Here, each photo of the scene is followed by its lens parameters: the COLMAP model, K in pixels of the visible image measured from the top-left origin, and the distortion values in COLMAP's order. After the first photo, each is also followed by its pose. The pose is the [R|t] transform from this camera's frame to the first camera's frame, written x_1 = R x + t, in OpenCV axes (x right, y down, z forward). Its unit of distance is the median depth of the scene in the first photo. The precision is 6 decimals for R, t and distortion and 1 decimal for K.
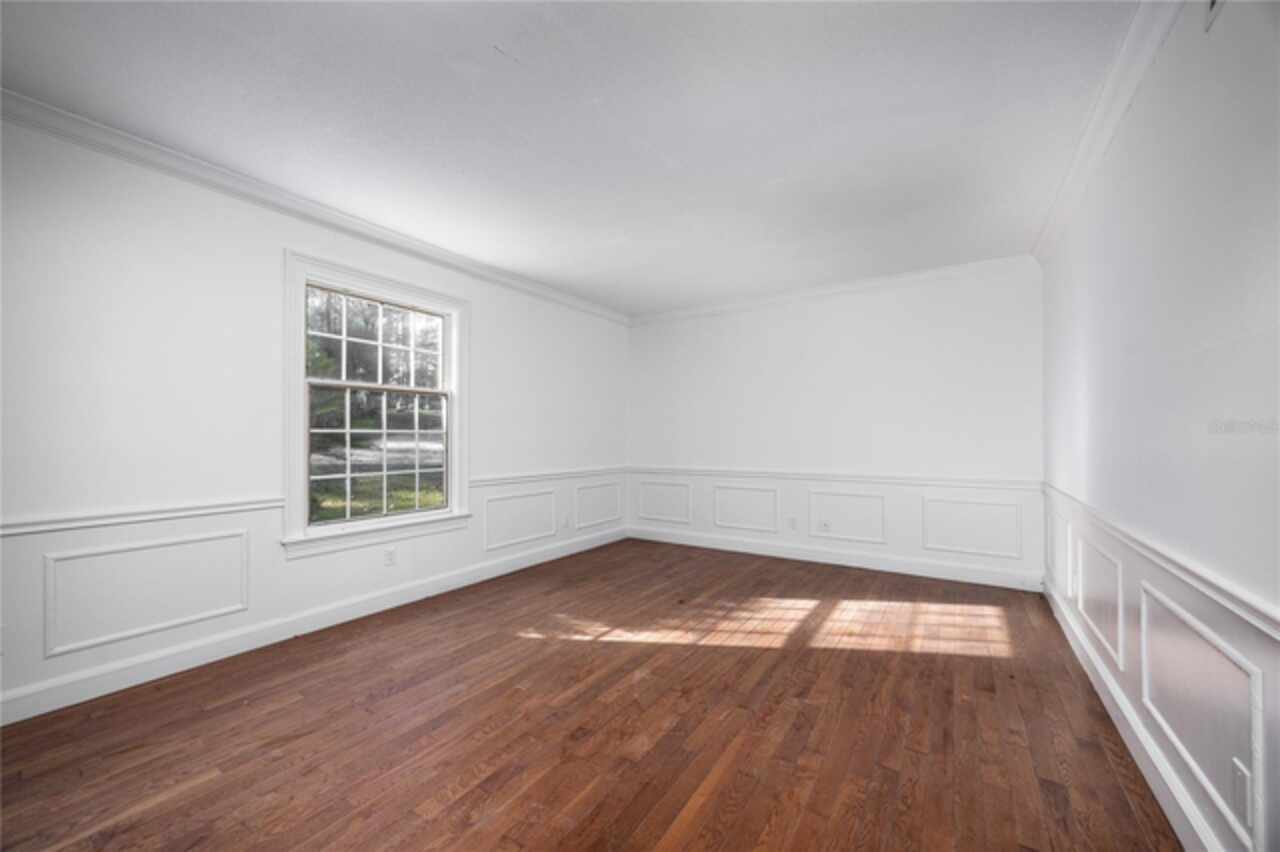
lens RADIAL K [[496.7, 0, 643.9], [0, 496.7, 432.3], [0, 0, 1]] dist [0.008887, 0.000686]
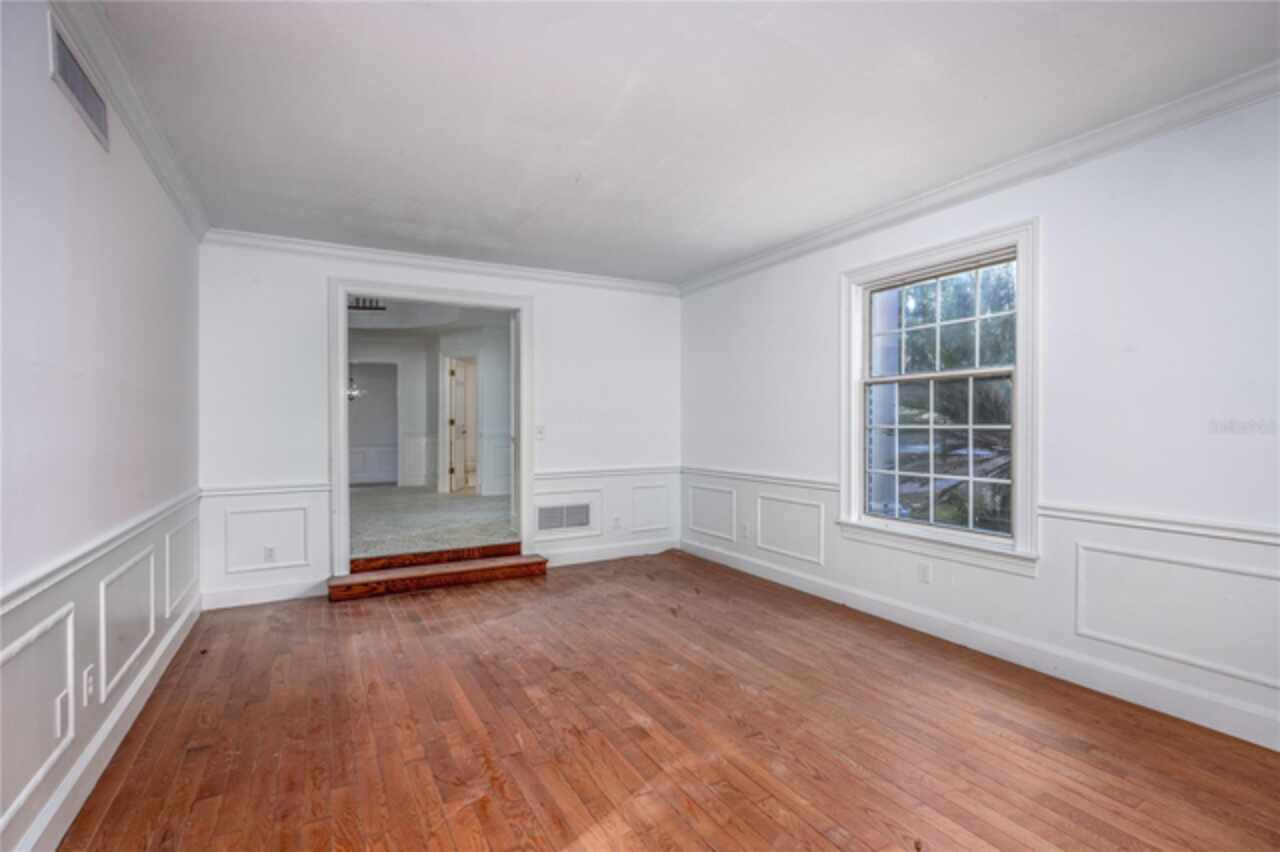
lens RADIAL K [[595.5, 0, 642.7], [0, 595.5, 425.6], [0, 0, 1]] dist [-0.006795, -0.000525]
pose [[-0.483674, 0.000824, -0.875248, 0.877605], [0.014669, 0.999867, -0.007165, -0.006128], [0.875125, -0.016304, -0.483622, 1.501989]]
